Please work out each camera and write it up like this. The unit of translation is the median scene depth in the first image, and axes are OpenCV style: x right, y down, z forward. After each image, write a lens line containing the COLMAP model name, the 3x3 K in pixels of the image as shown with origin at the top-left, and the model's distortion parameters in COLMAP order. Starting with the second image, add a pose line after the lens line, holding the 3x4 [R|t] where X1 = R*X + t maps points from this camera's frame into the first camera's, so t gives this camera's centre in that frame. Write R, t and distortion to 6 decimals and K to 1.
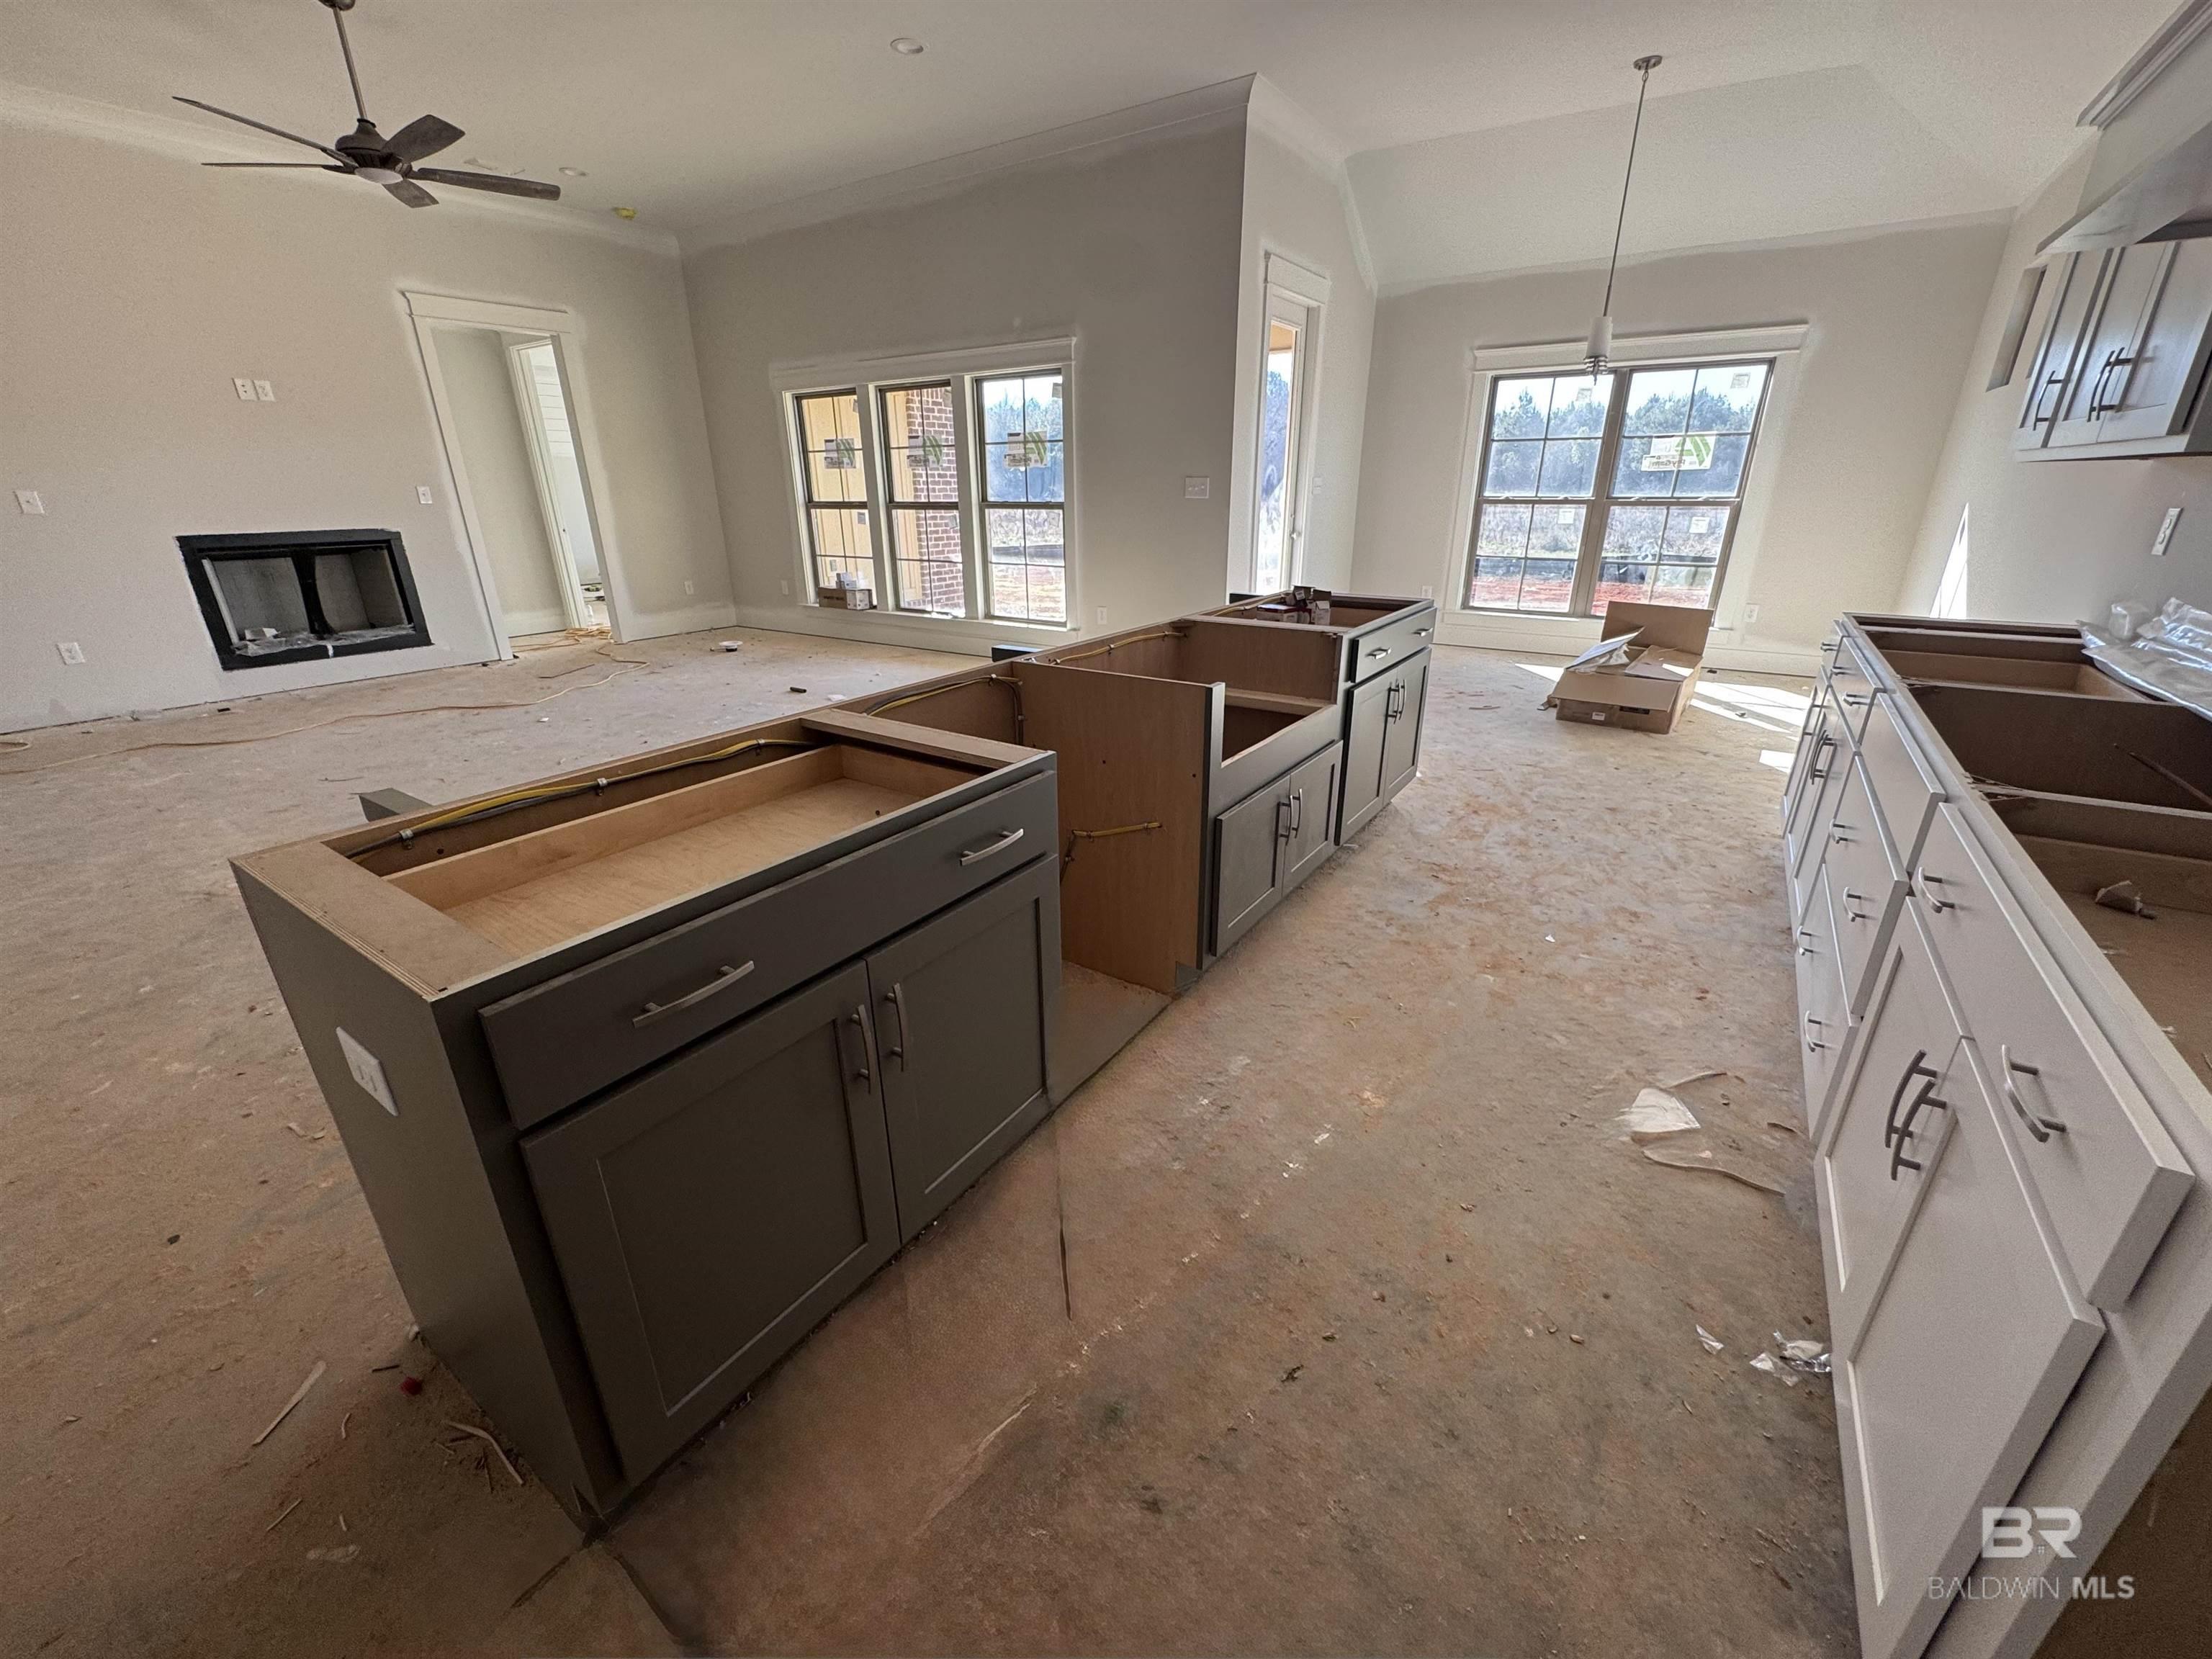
lens RADIAL K [[887.0, 0, 1106.0], [0, 887.0, 829.5], [0, 0, 1]] dist [0.000354, -0.000131]
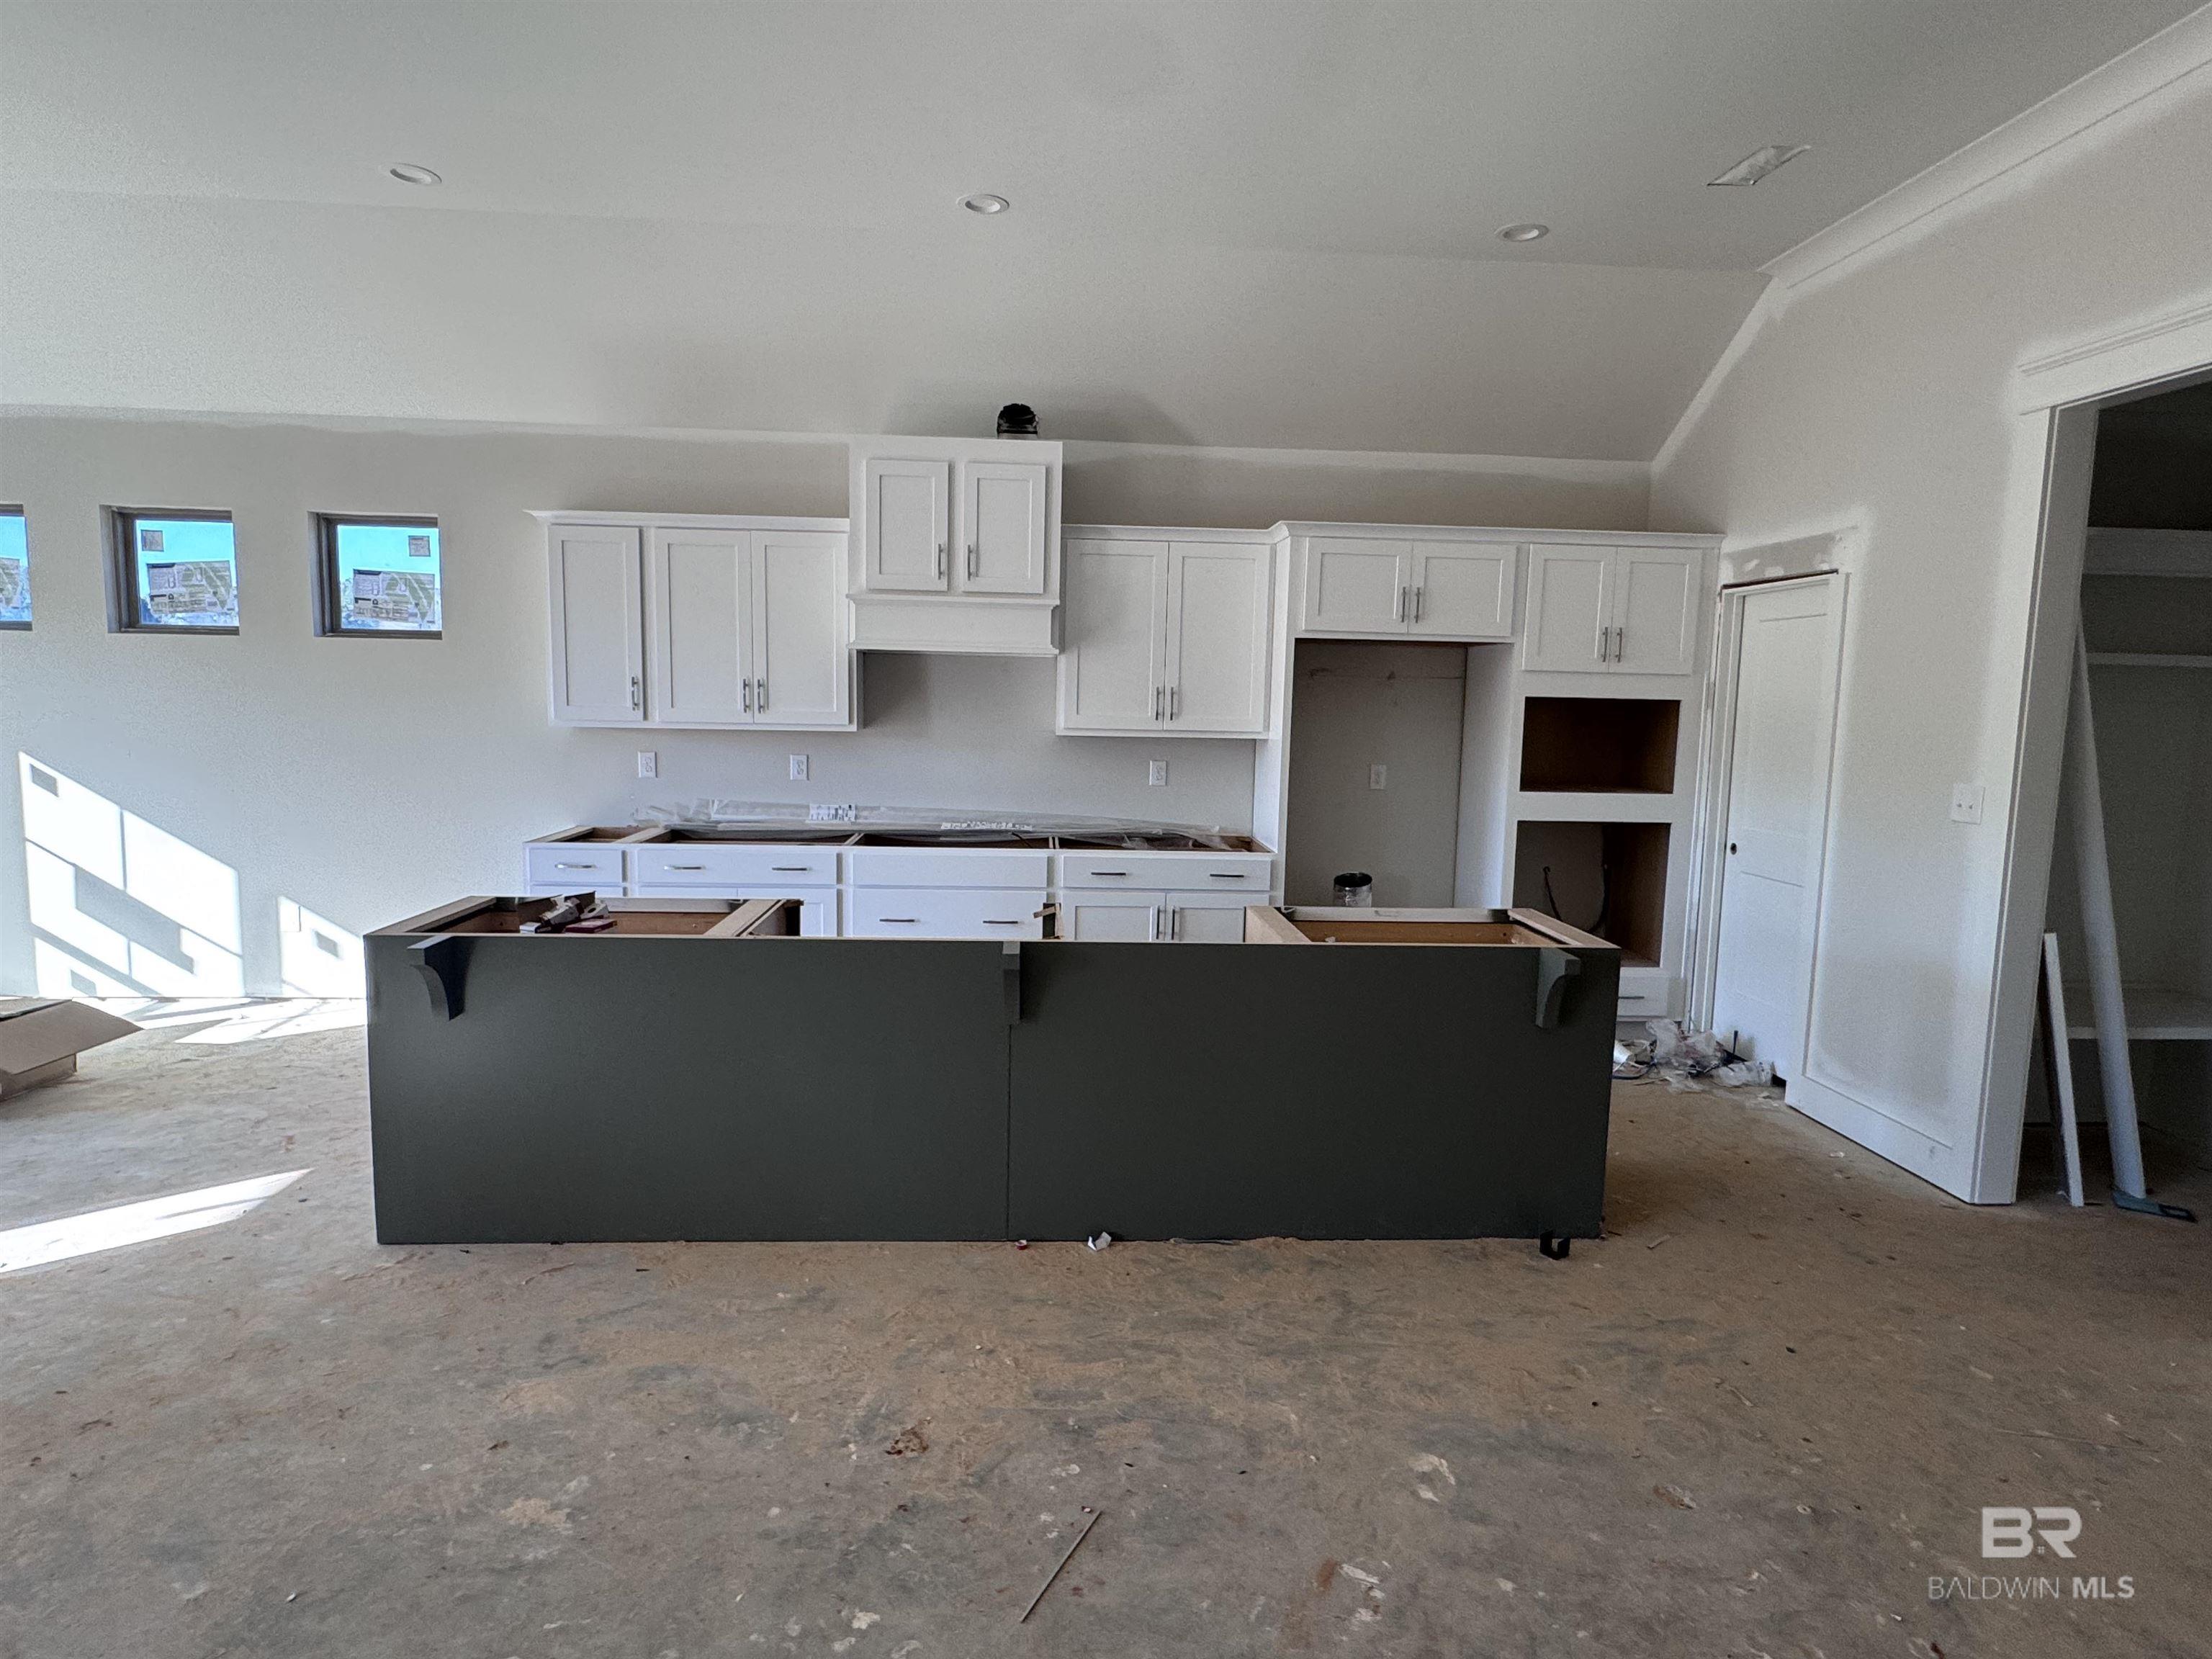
lens RADIAL K [[1192.2, 0, 1106.0], [0, 1192.2, 829.5], [0, 0, 1]] dist [-0.006345, -0.000979]
pose [[-0.607144, -0.096291, 0.788736, -0.460048], [0.274509, 0.906095, 0.321927, -0.281452], [-0.745668, 0.411971, -0.523697, 0.622503]]
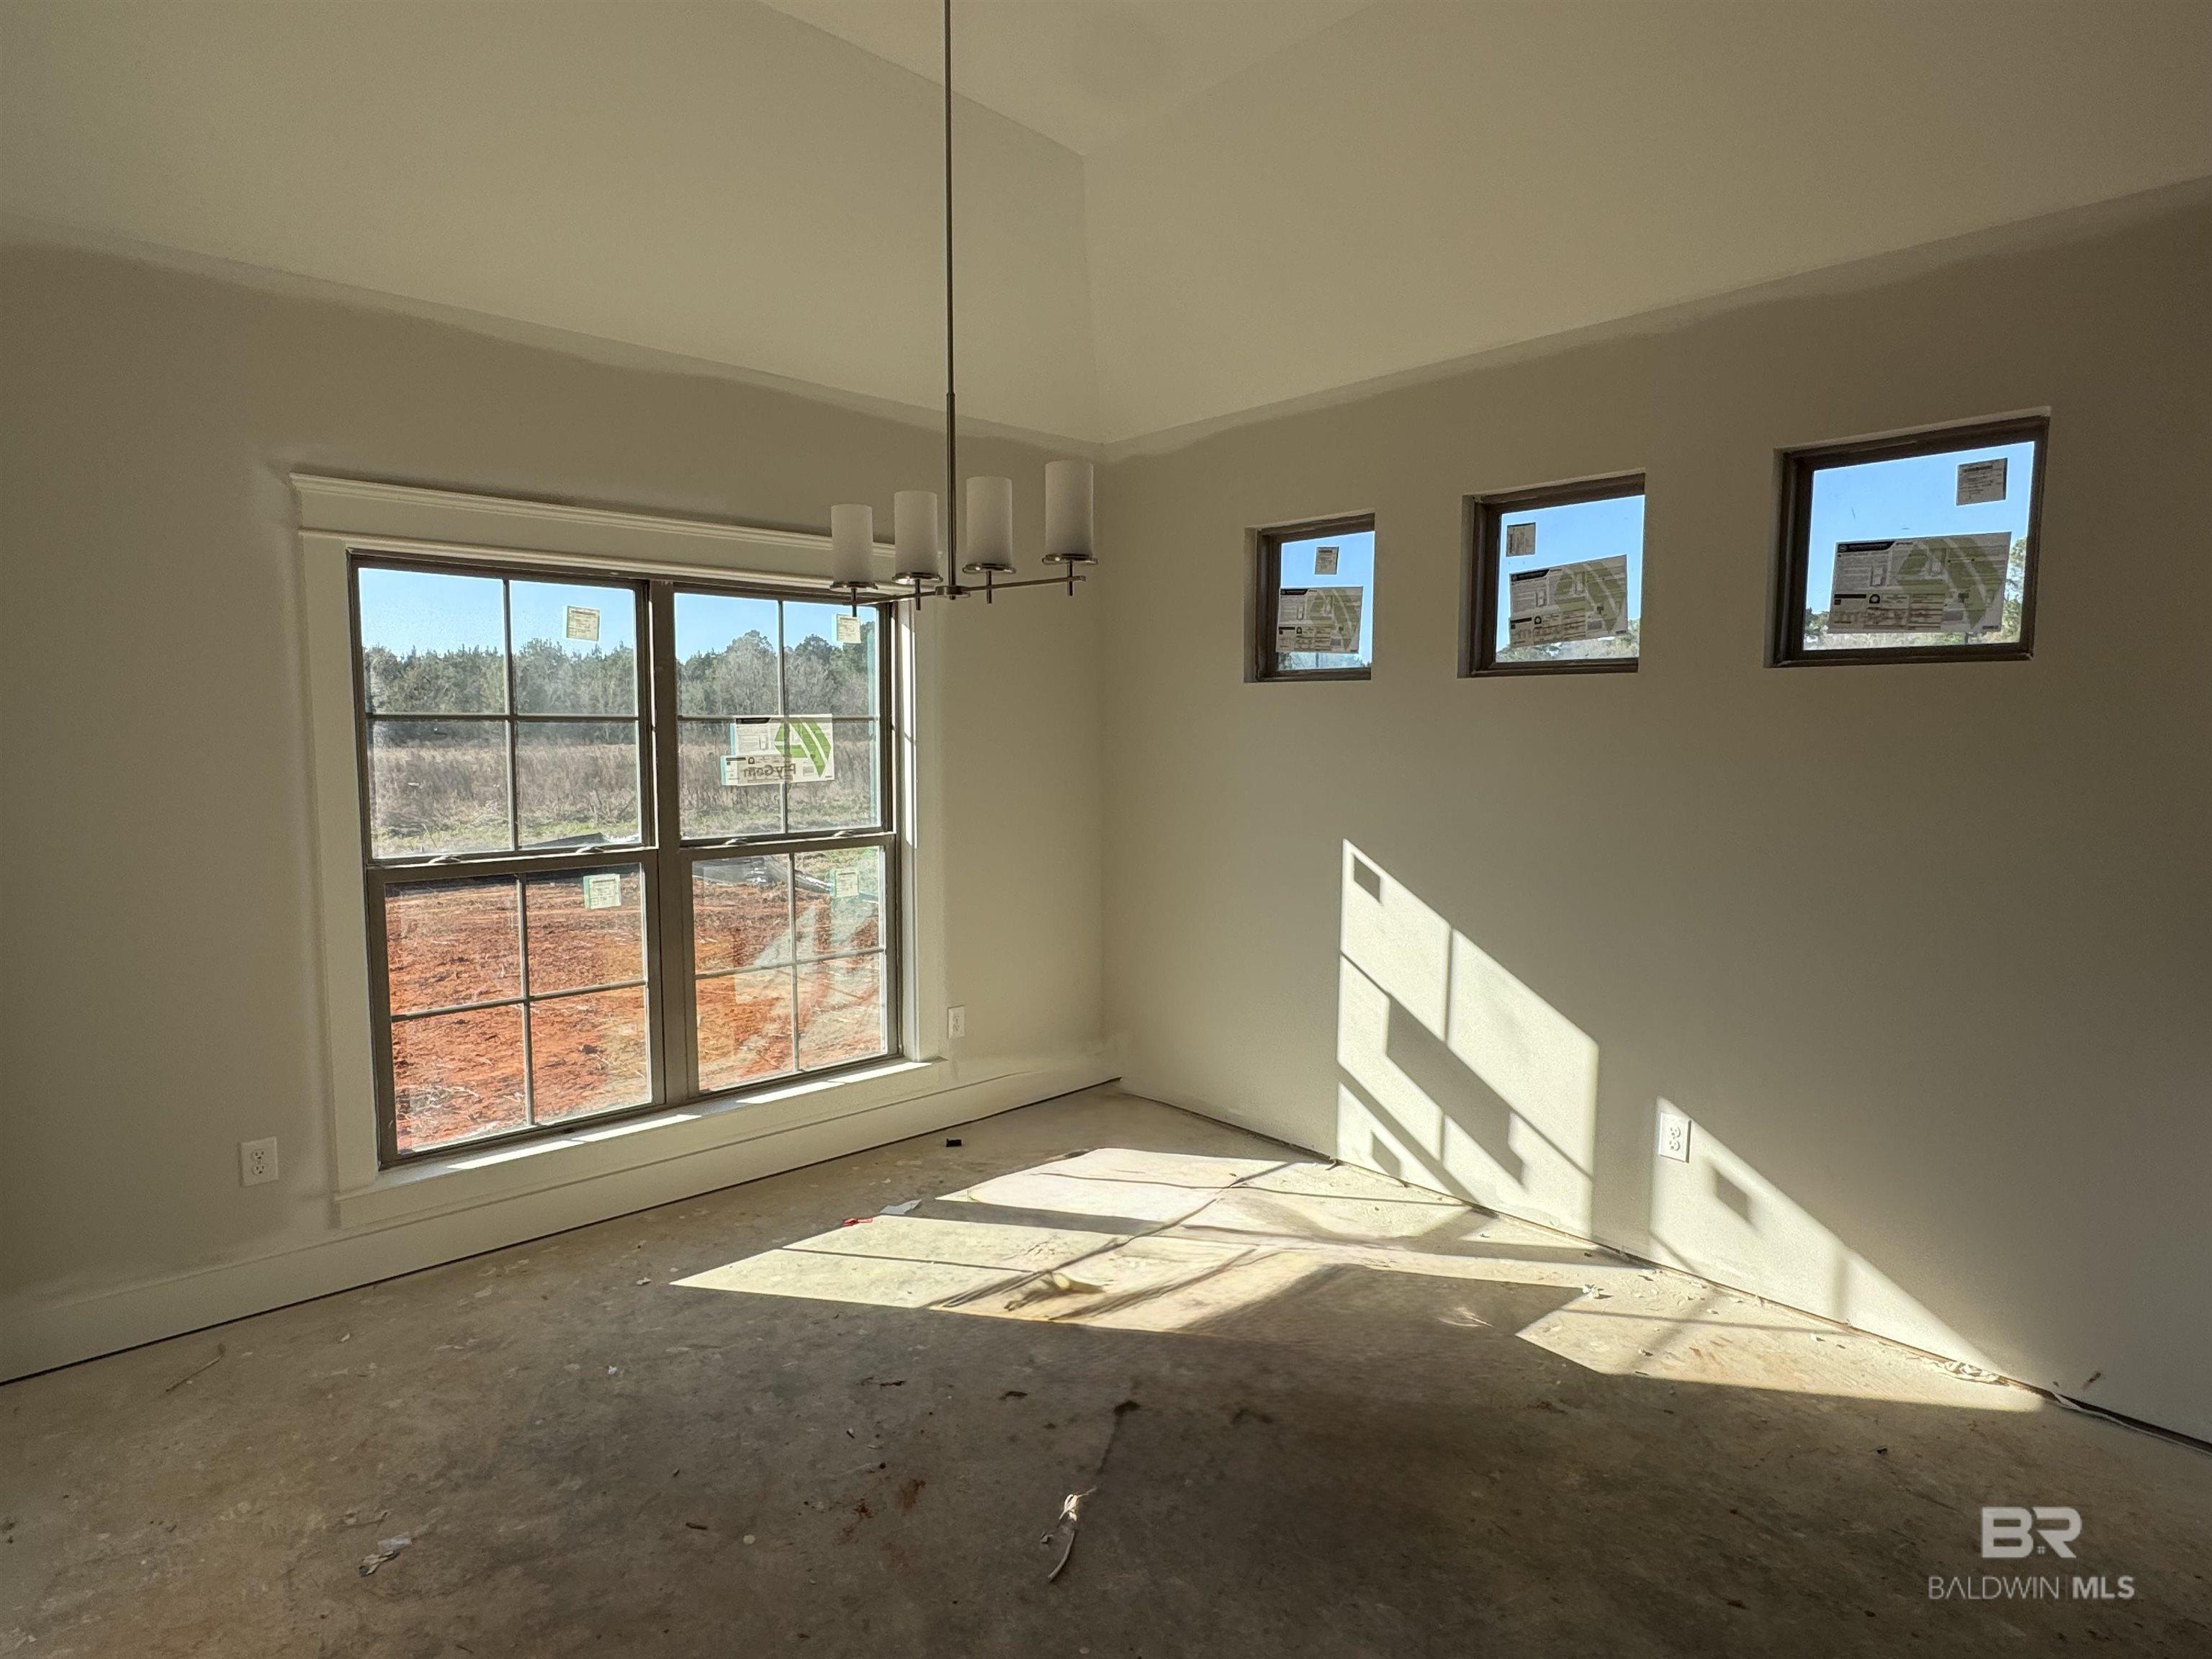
lens RADIAL K [[1192.2, 0, 1106.0], [0, 1192.2, 829.5], [0, 0, 1]] dist [-0.006345, -0.000979]
pose [[0.238745, -0.078307, 0.967920, 0.038542], [0.350060, 0.936668, -0.010566, -0.316353], [-0.905792, 0.341353, 0.251037, 0.689654]]
